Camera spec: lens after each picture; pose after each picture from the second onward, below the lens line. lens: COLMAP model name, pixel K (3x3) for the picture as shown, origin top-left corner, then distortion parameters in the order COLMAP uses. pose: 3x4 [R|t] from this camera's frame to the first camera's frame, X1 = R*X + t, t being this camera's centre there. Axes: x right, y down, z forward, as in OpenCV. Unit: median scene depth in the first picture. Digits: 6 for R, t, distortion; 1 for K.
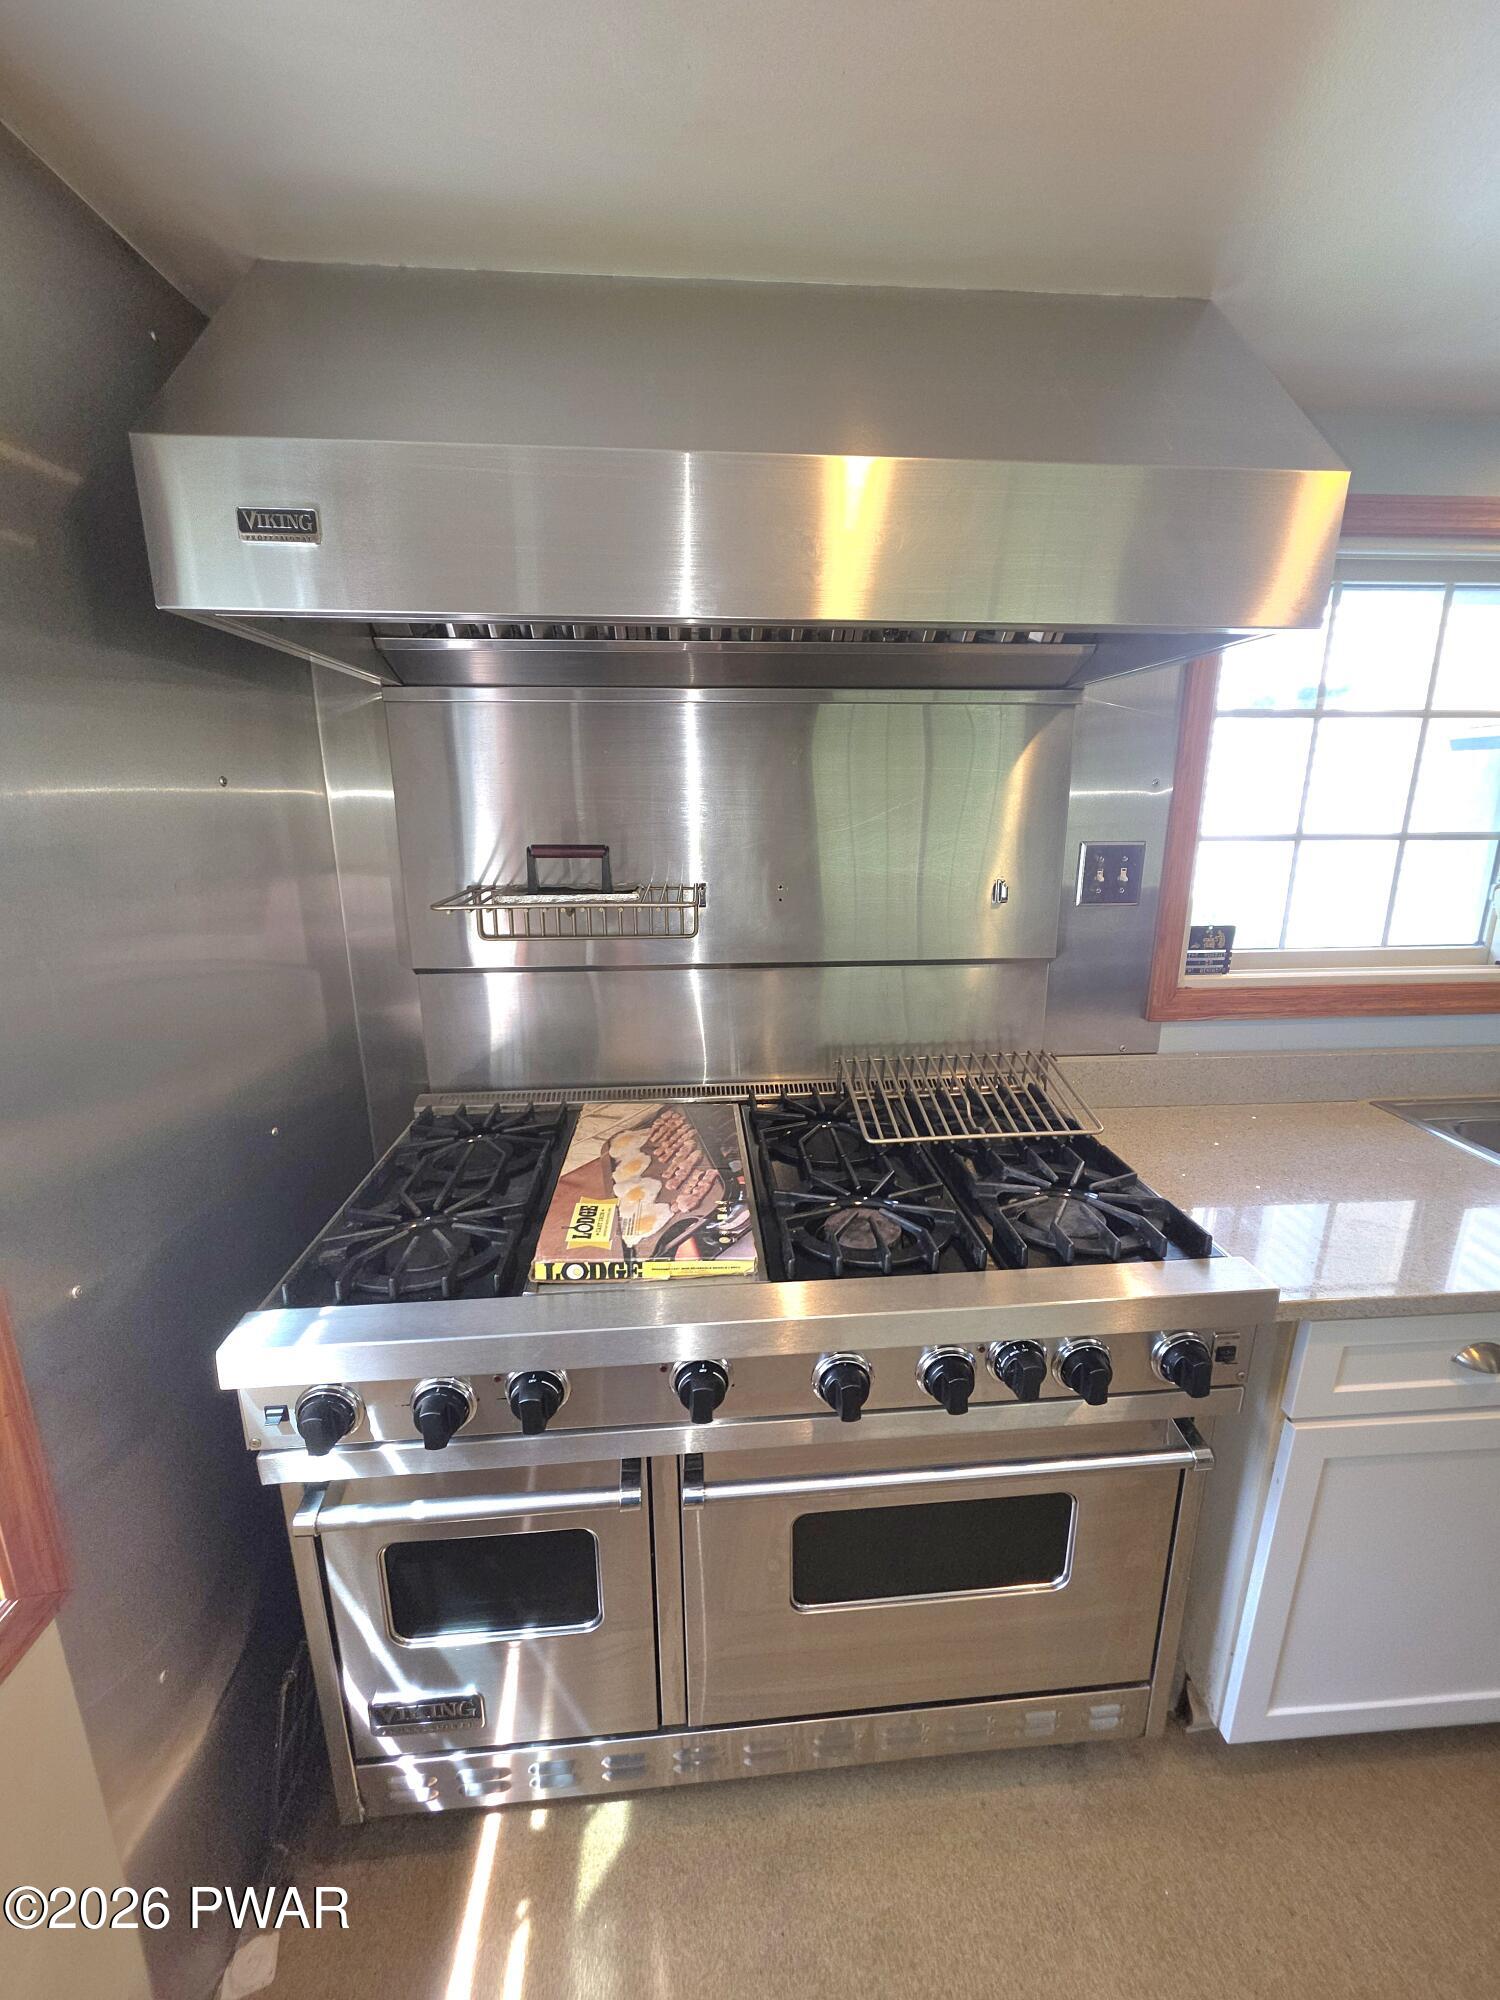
lens RADIAL K [[802.2, 0, 753.3], [0, 802.2, 992.8], [0, 0, 1]] dist [0.001068, -0.000112]
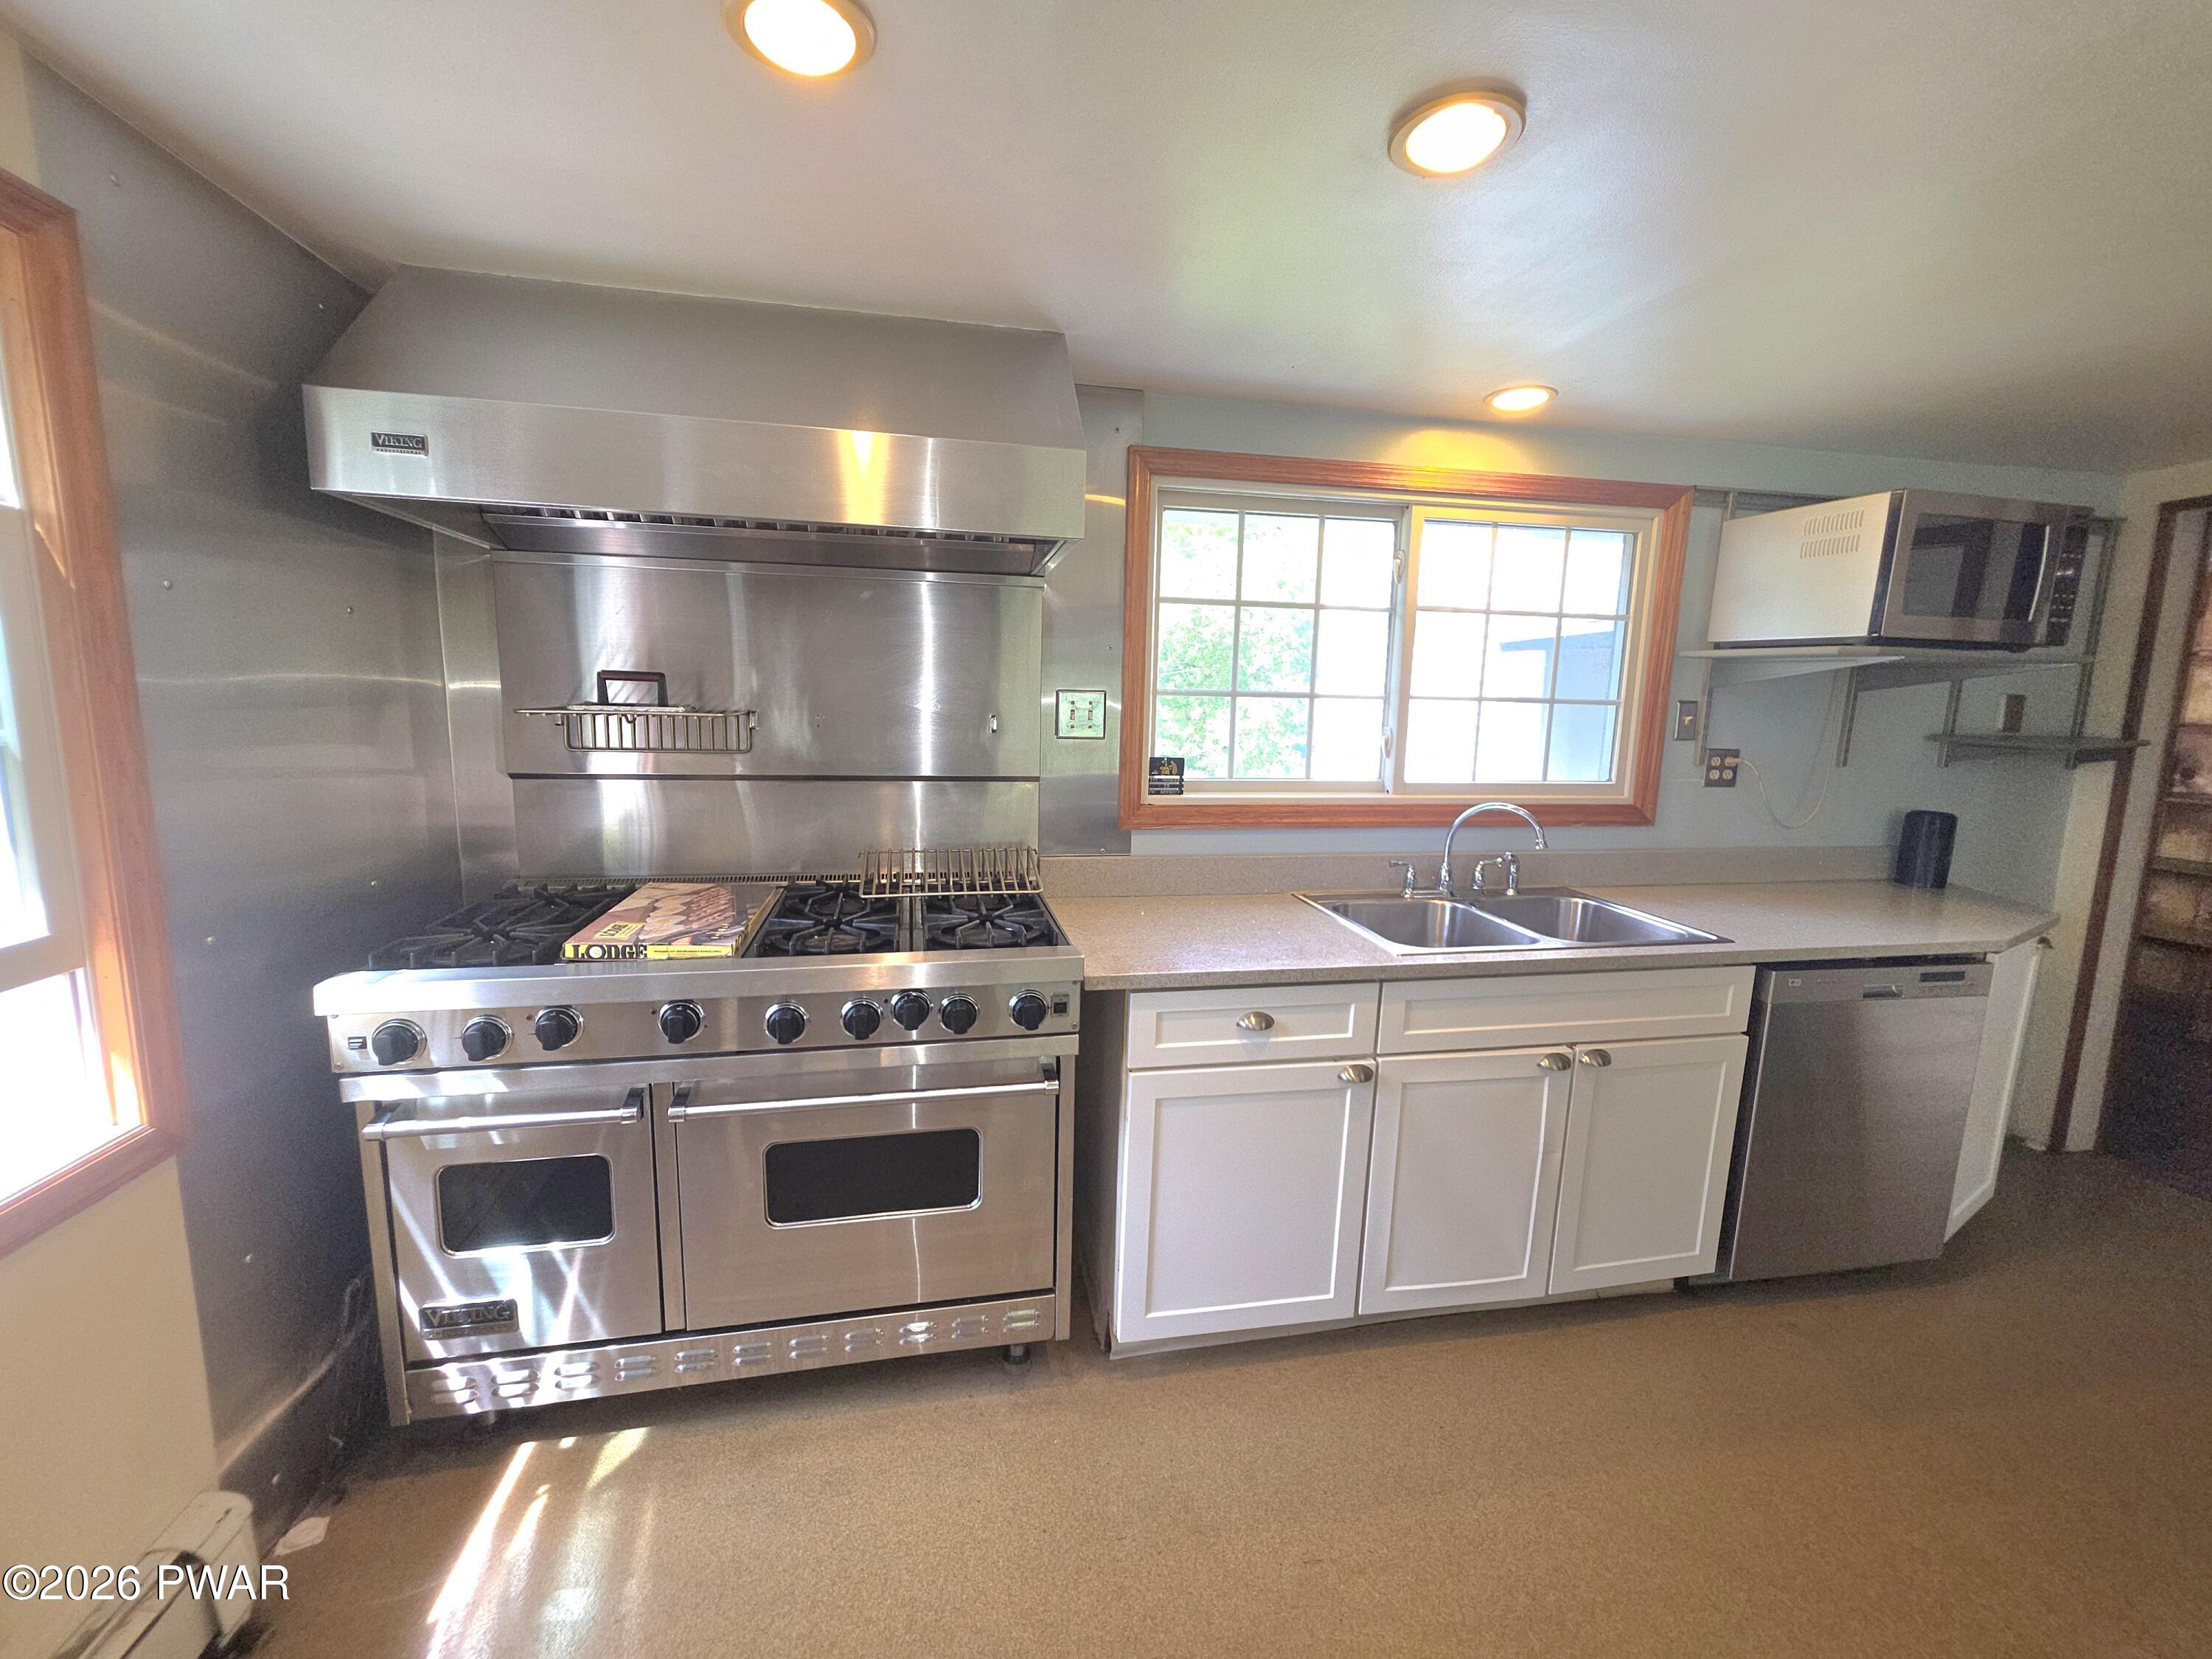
lens RADIAL K [[887.2, 0, 1097.2], [0, 887.2, 832.5], [0, 0, 1]] dist [0.001068, -0.000112]
pose [[0.992996, 0.007501, 0.117908, 0.427677], [0.003917, 0.995344, -0.096305, 0.266105], [-0.118081, 0.096092, 0.988344, -0.611904]]
